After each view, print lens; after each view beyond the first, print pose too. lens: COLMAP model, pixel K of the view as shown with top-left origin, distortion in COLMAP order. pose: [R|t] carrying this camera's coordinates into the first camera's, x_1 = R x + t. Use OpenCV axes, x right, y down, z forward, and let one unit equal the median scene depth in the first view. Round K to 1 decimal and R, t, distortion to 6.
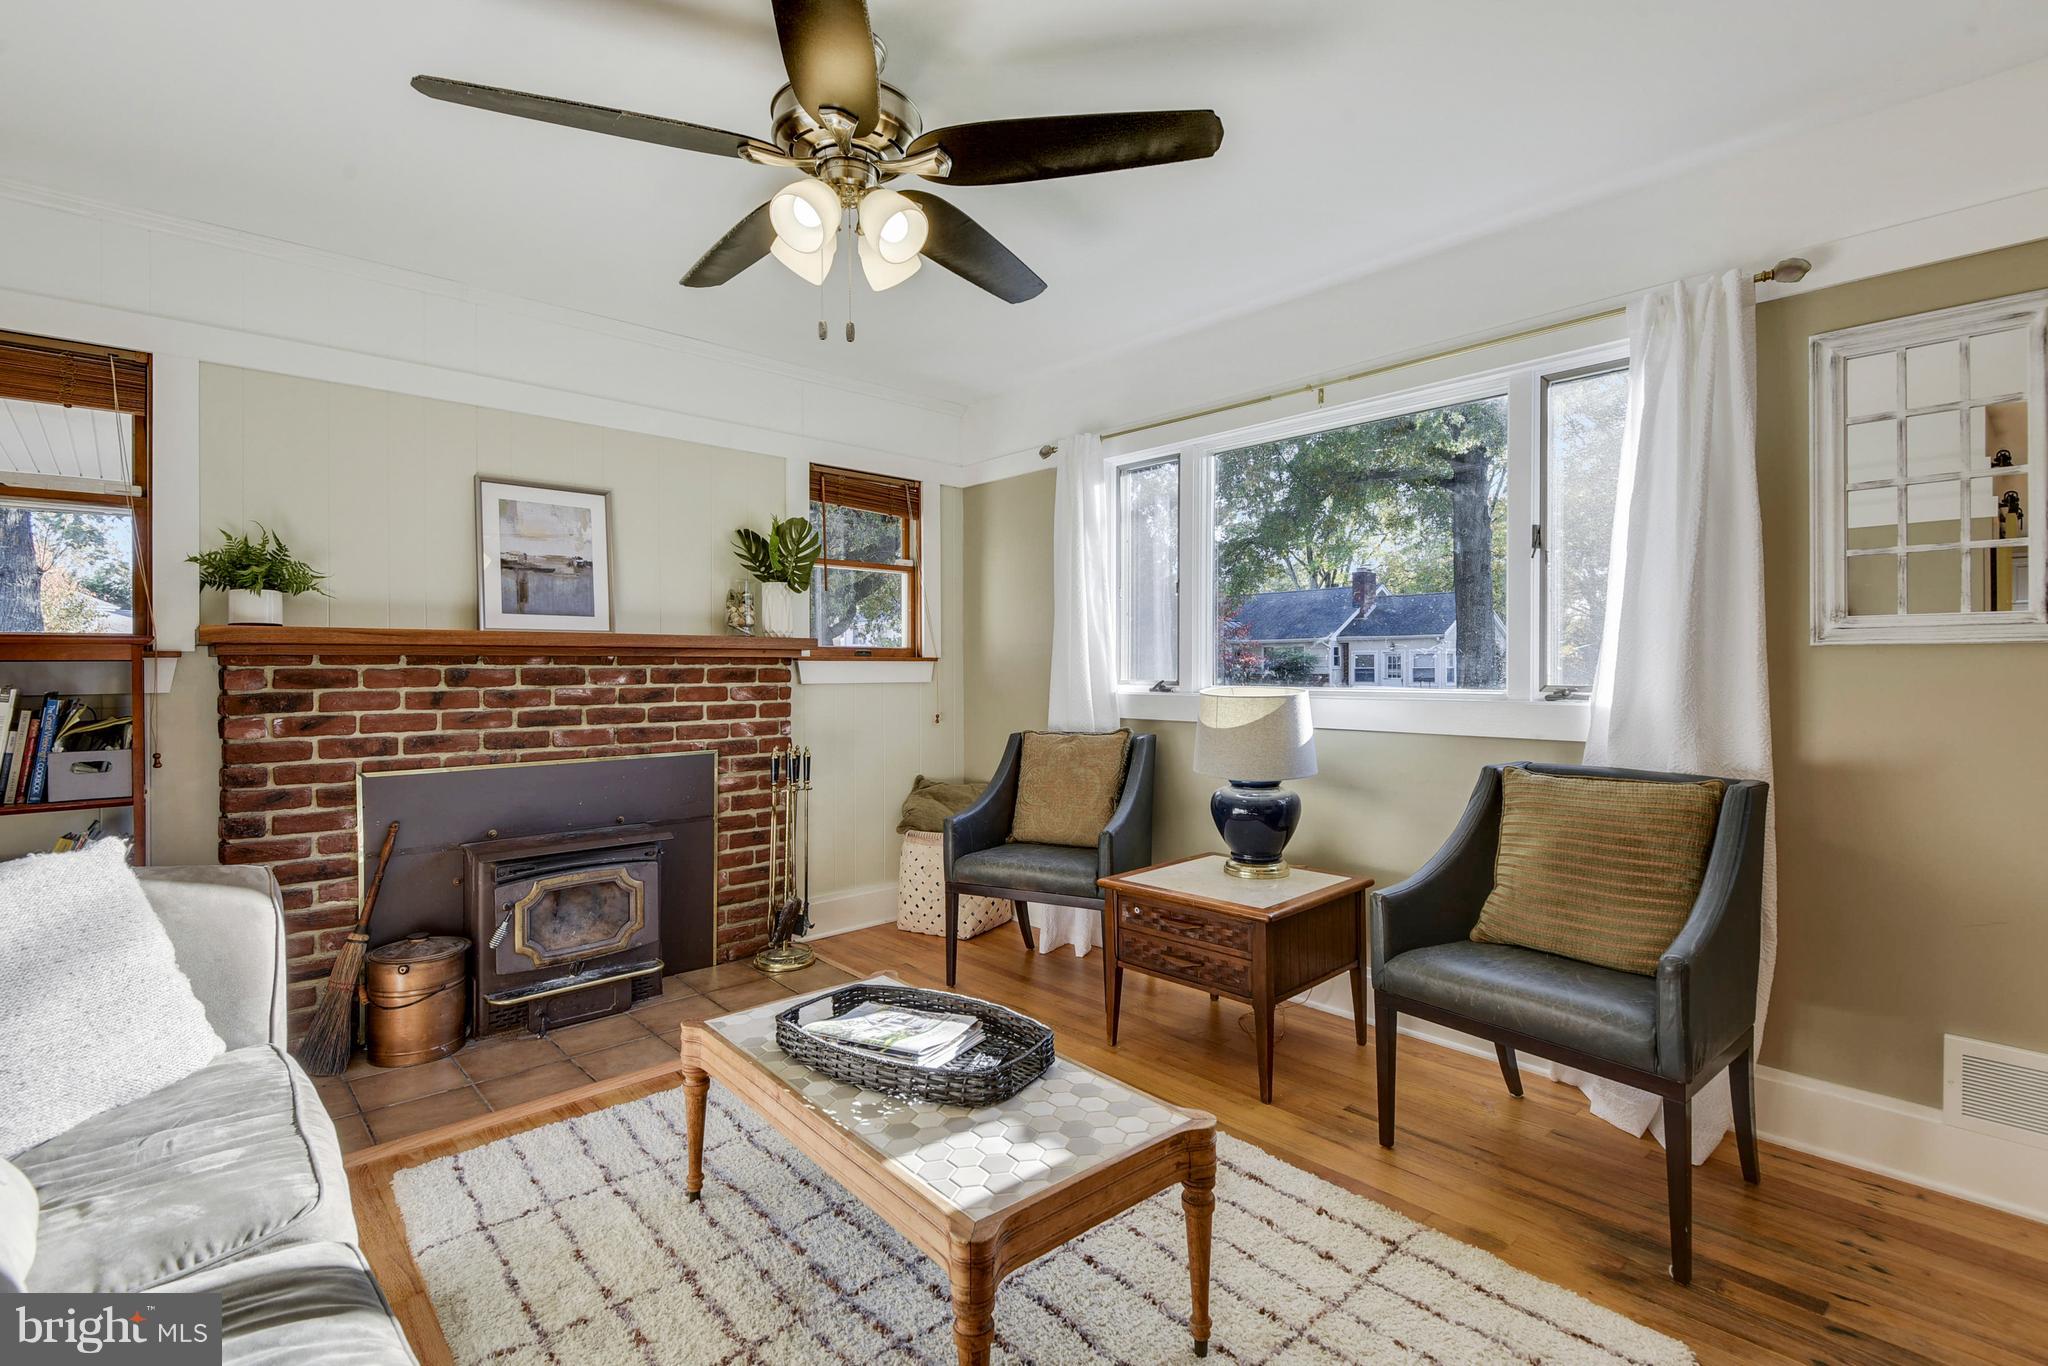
lens RADIAL K [[949.8, 0, 1029.6], [0, 949.8, 670.6], [0, 0, 1]] dist [0.015931, -0.003655]
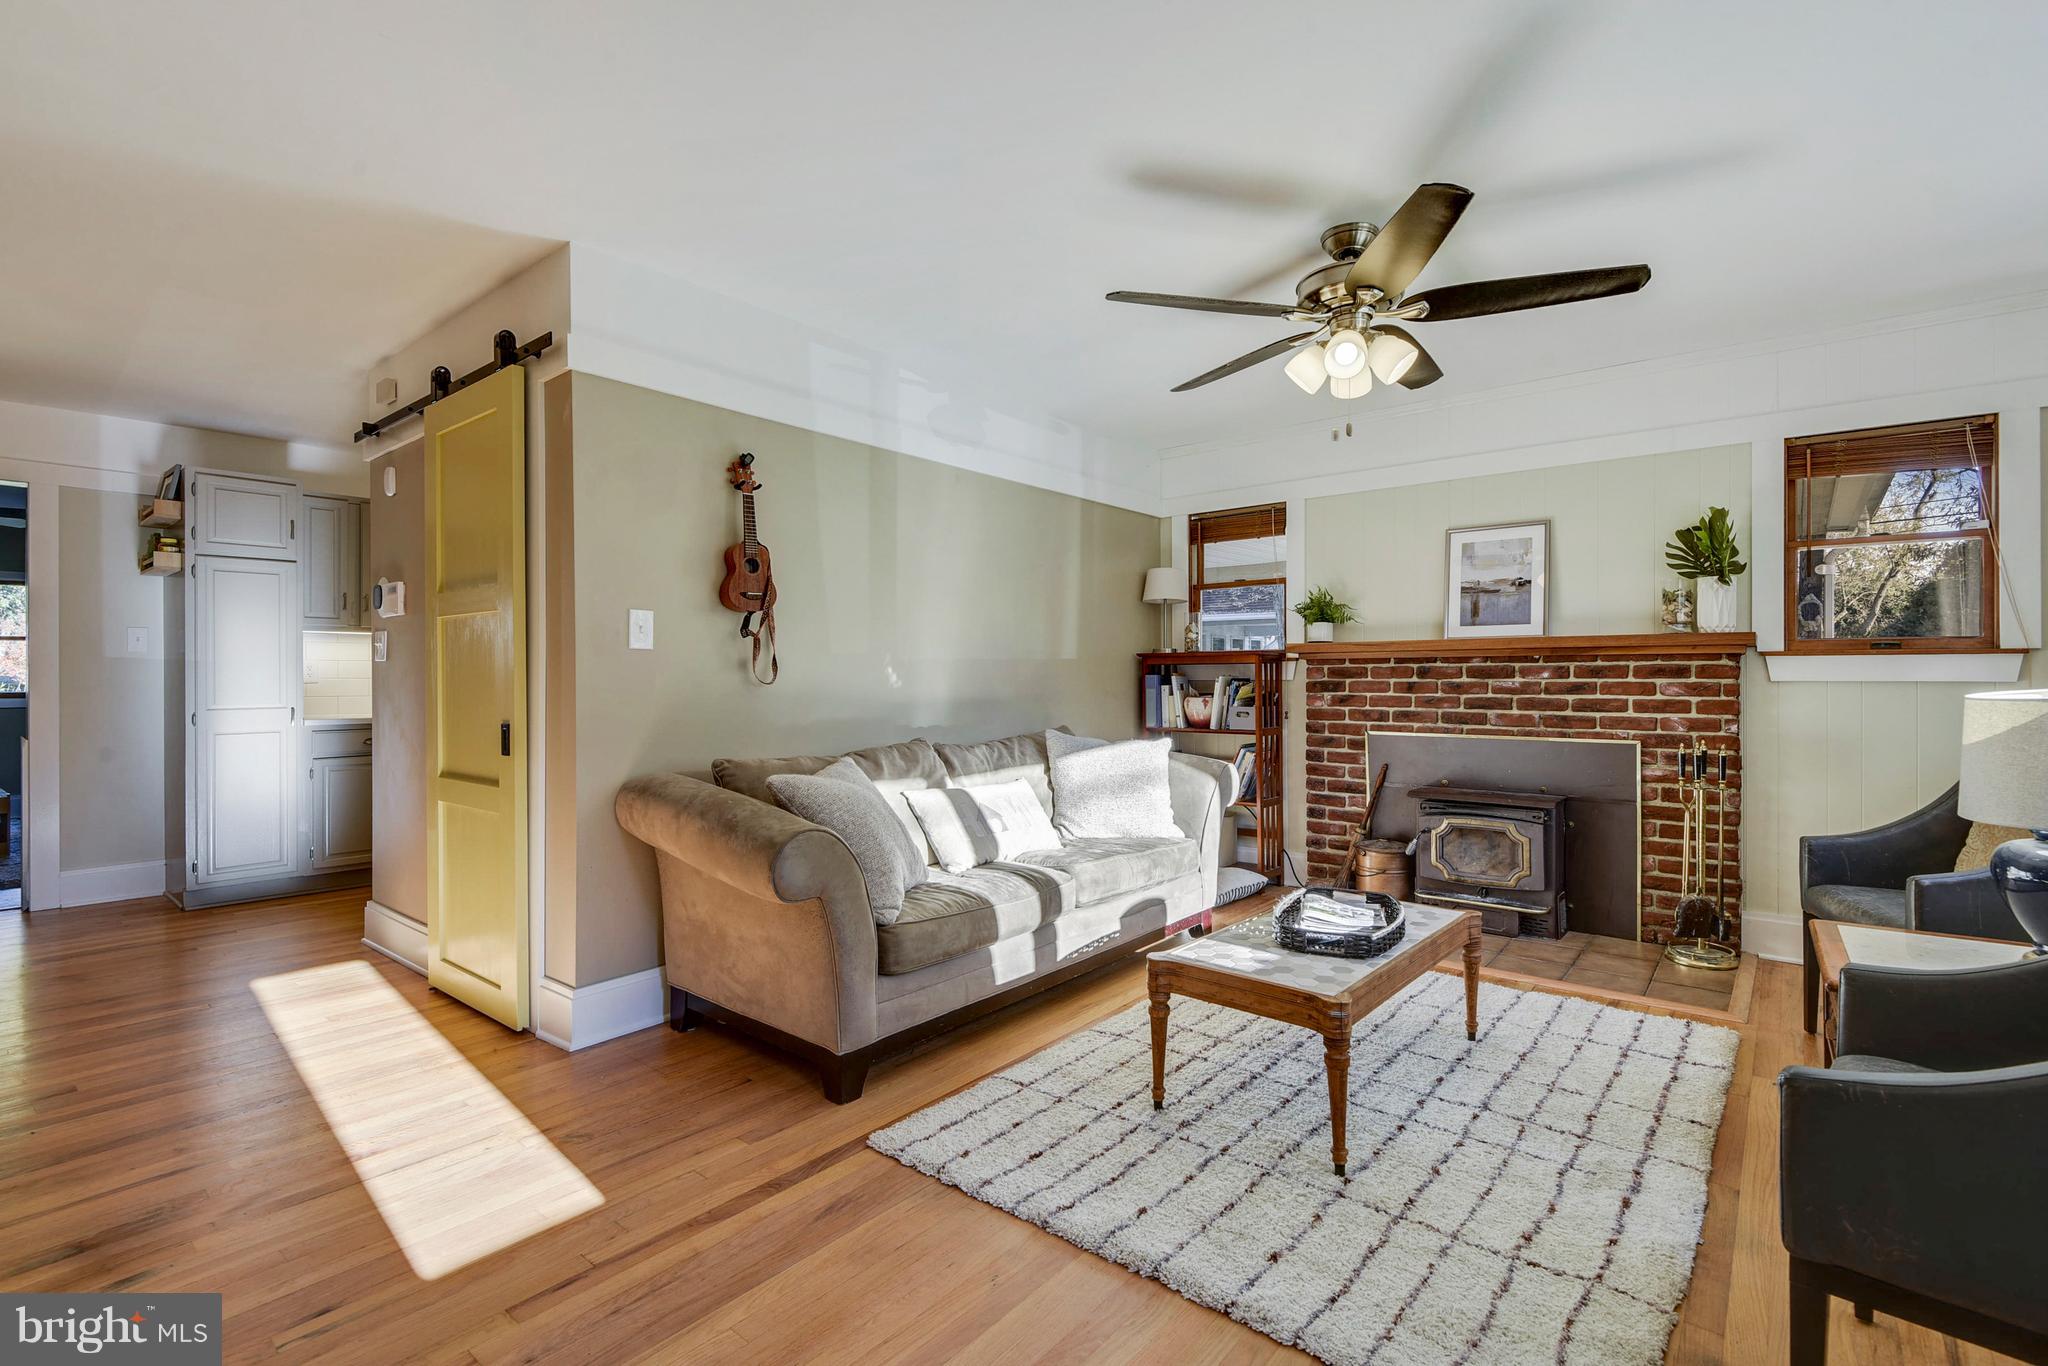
lens RADIAL K [[949.8, 0, 1024.5], [0, 949.8, 670.6], [0, 0, 1]] dist [0.015931, -0.003655]
pose [[0.123376, -0.000367, -0.992360, 0.727541], [0.000827, 1.000000, -0.000267, 0.004151], [0.992360, -0.000788, 0.123376, 0.199377]]
